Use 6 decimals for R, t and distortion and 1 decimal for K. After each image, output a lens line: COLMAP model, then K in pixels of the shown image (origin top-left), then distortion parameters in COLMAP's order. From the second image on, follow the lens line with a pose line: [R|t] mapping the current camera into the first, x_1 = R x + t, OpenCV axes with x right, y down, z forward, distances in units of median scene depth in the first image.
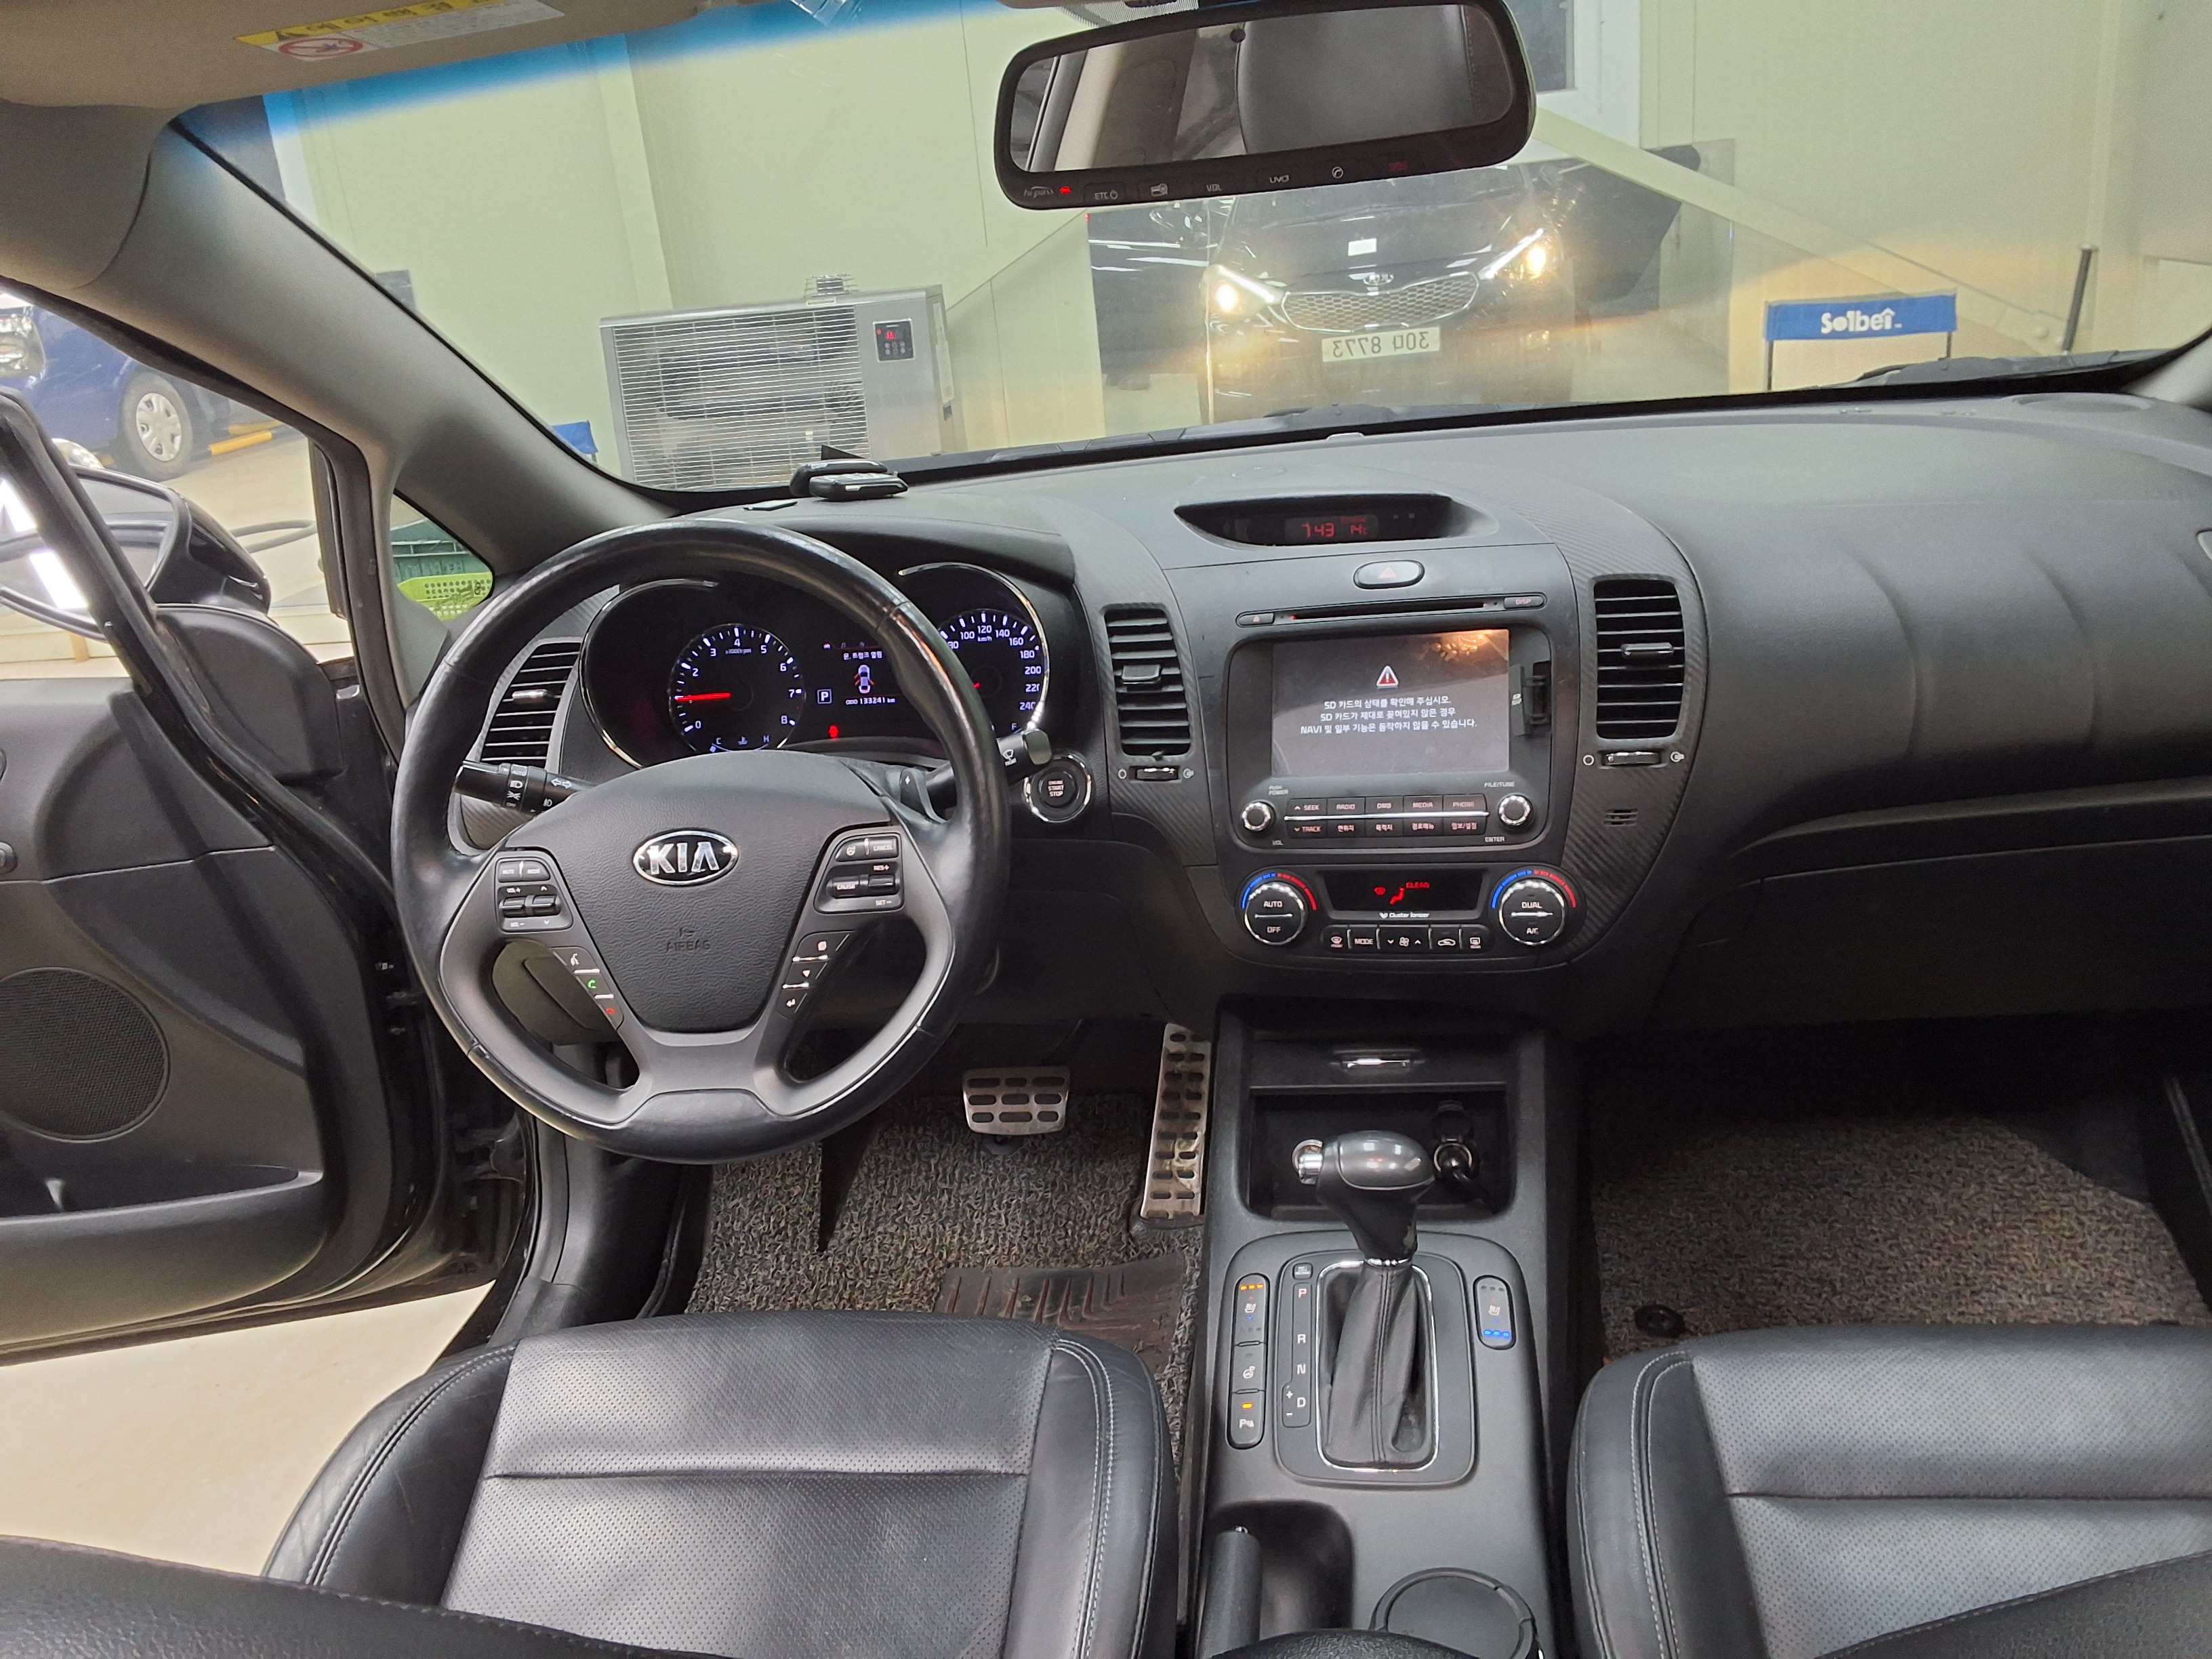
lens RADIAL K [[1793.7, 0, 1088.2], [0, 1793.7, 844.4], [0, 0, 1]] dist [0.148433, -0.268736]
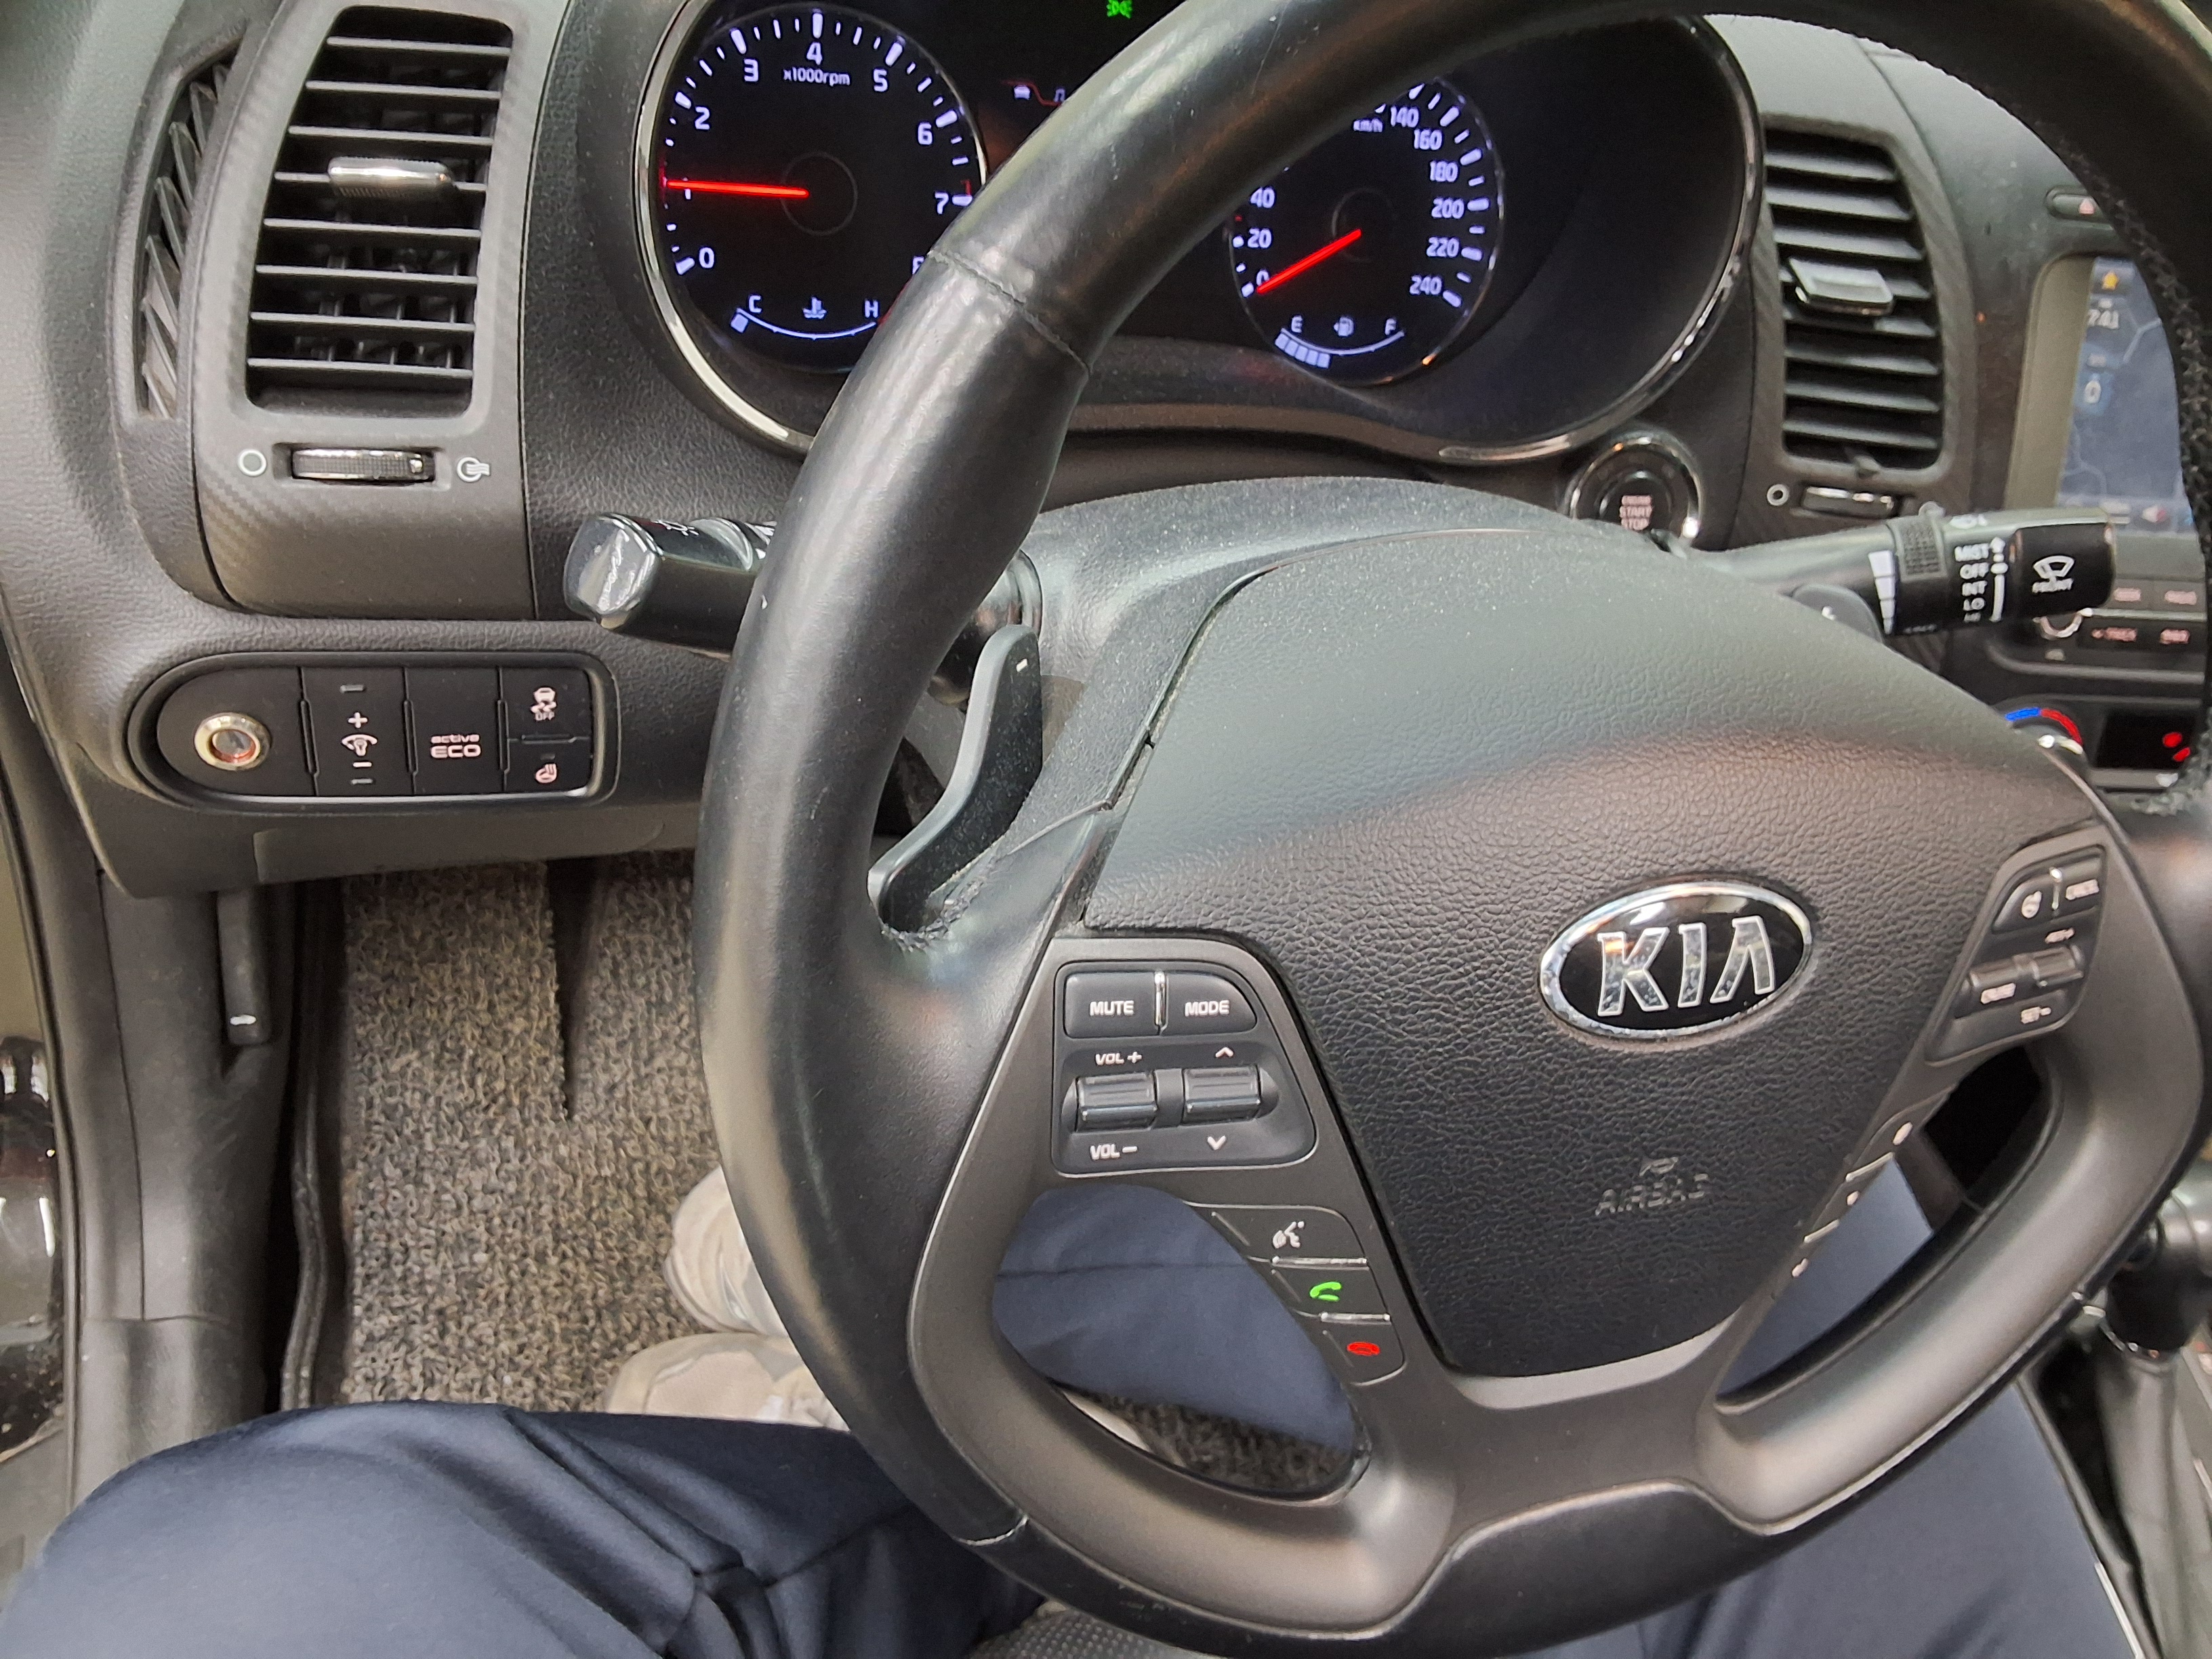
lens RADIAL K [[1793.7, 0, 1088.2], [0, 1793.7, 844.4], [0, 0, 1]] dist [0.148433, -0.268736]
pose [[0.859731, -0.088325, 0.503052, -0.401313], [-0.094773, 0.940241, 0.327056, -0.093923], [-0.501877, -0.328856, 0.799983, 0.647191]]
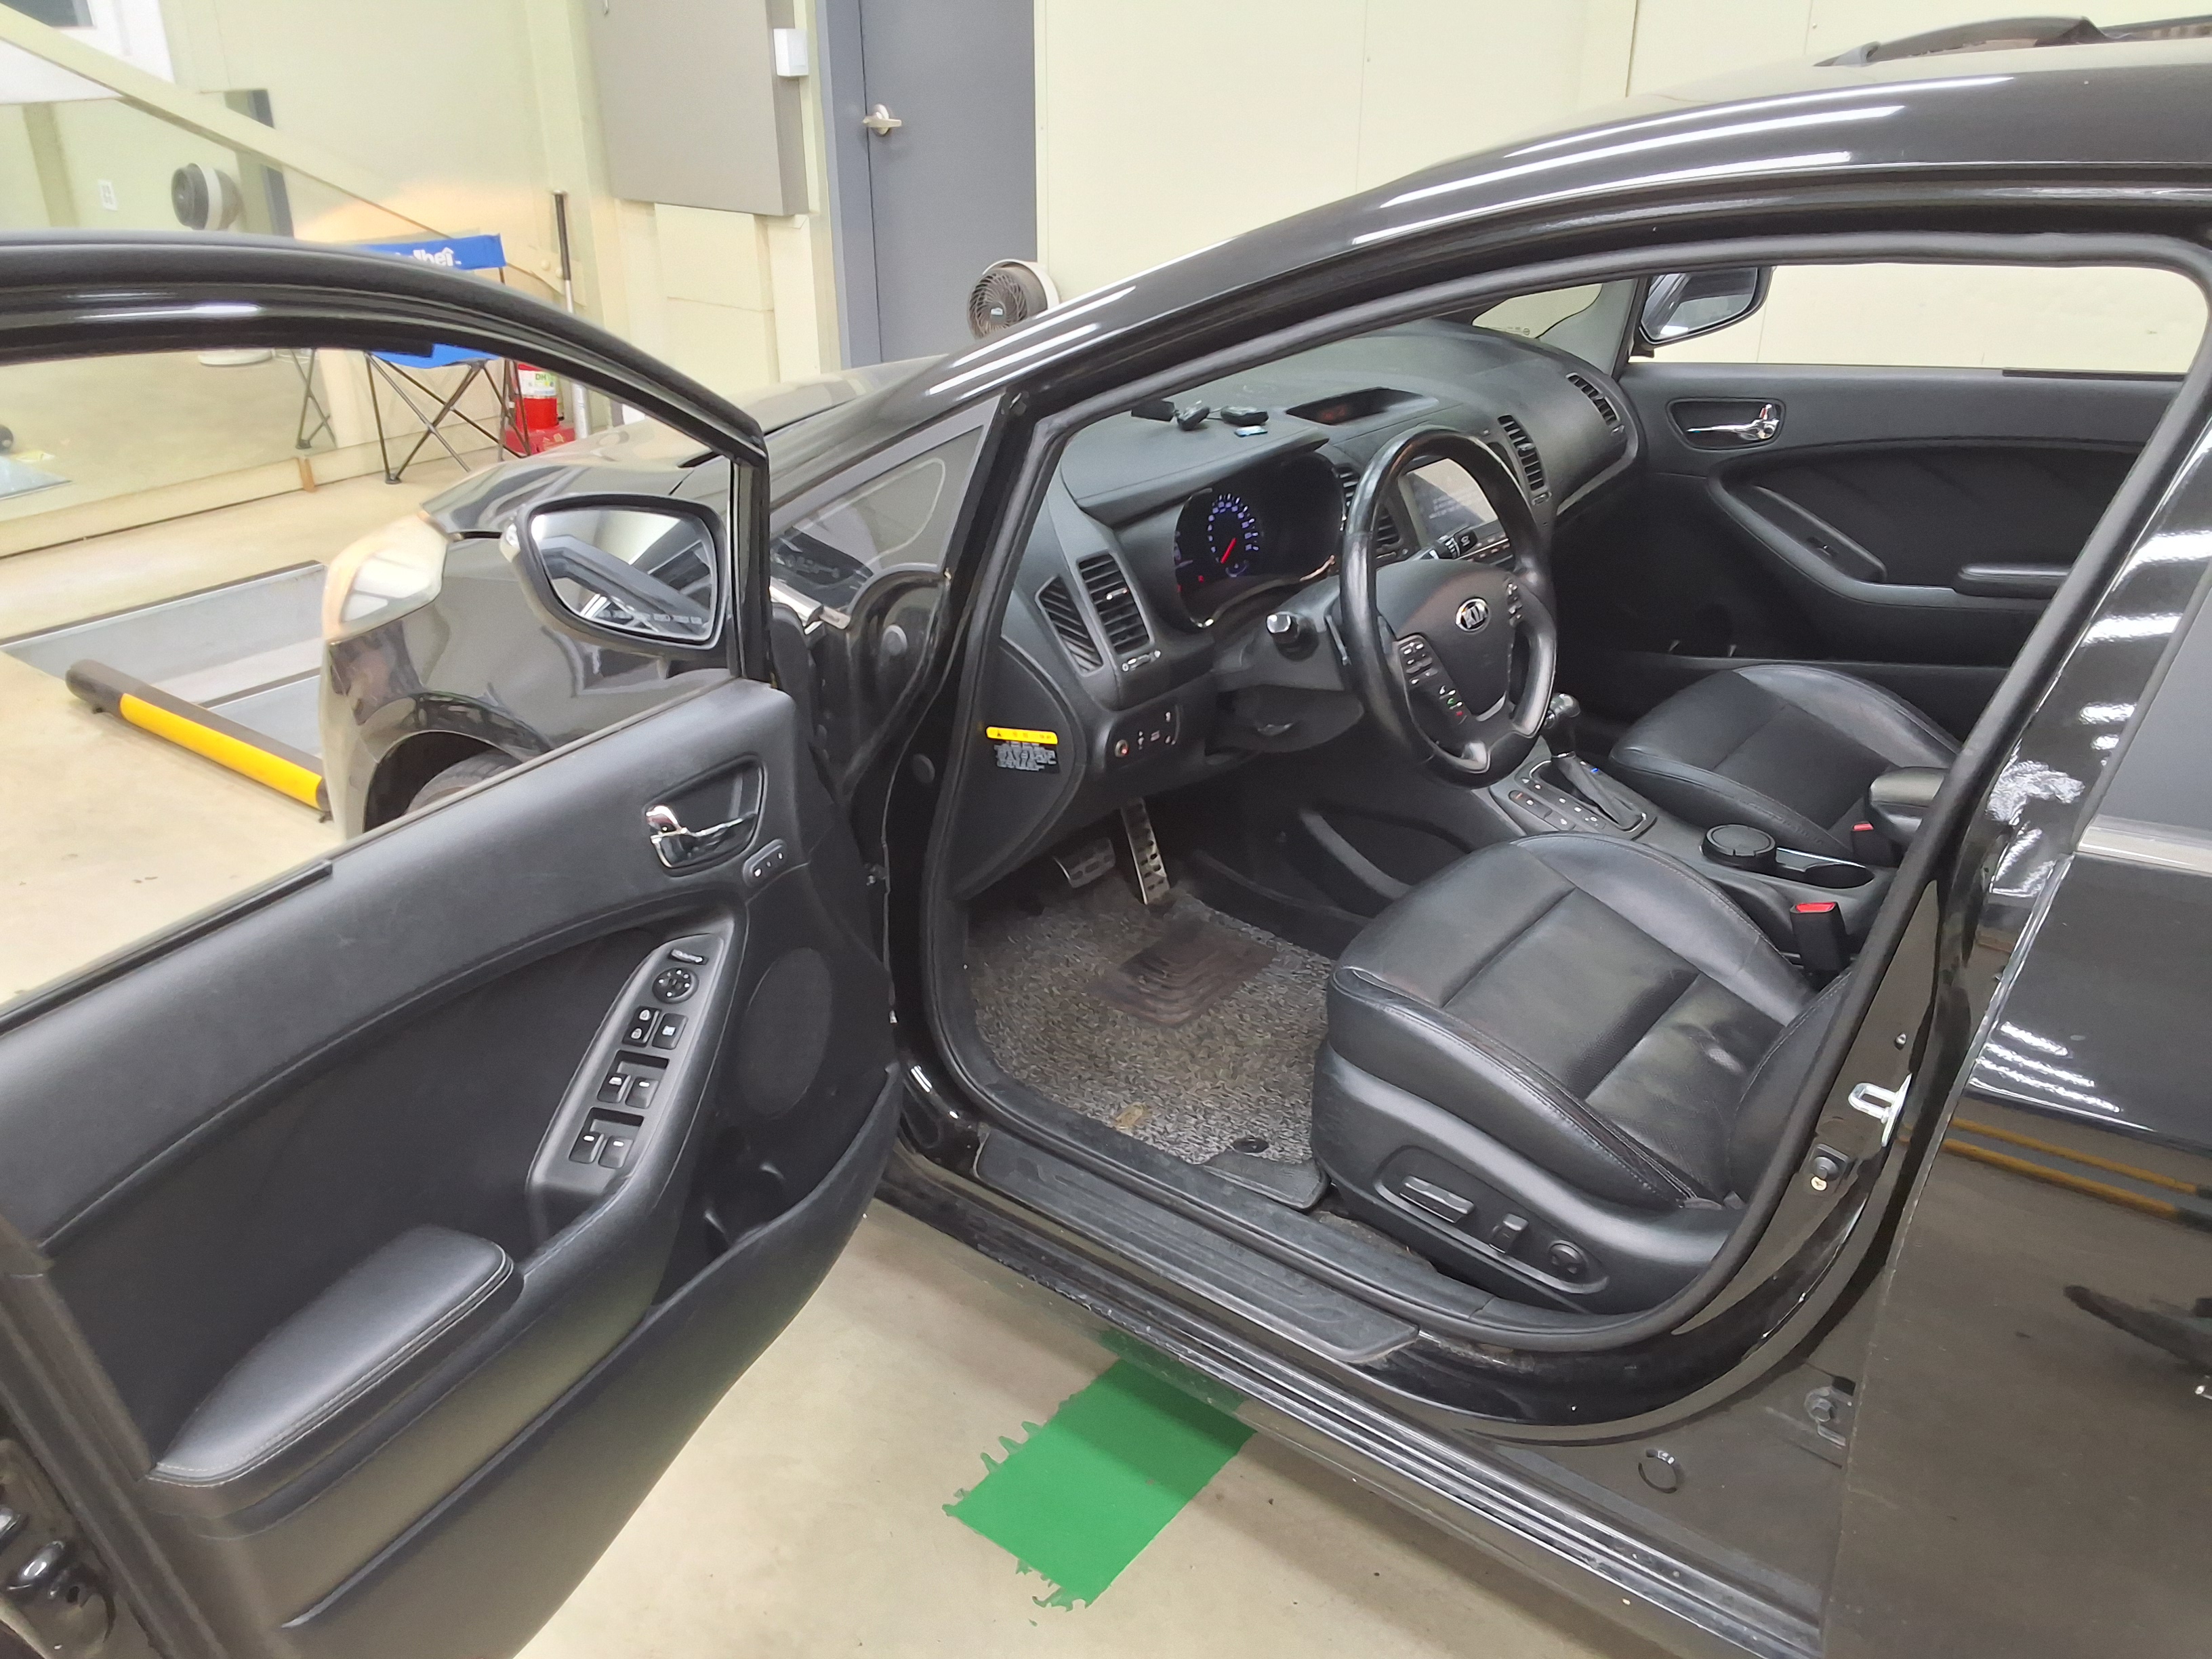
lens RADIAL K [[1793.7, 0, 1088.2], [0, 1793.7, 844.4], [0, 0, 1]] dist [0.148433, -0.268736]
pose [[0.495614, -0.294939, 0.816932, -1.600302], [0.262732, 0.947422, 0.182656, -0.168645], [-0.827852, 0.124107, 0.547046, 0.296516]]
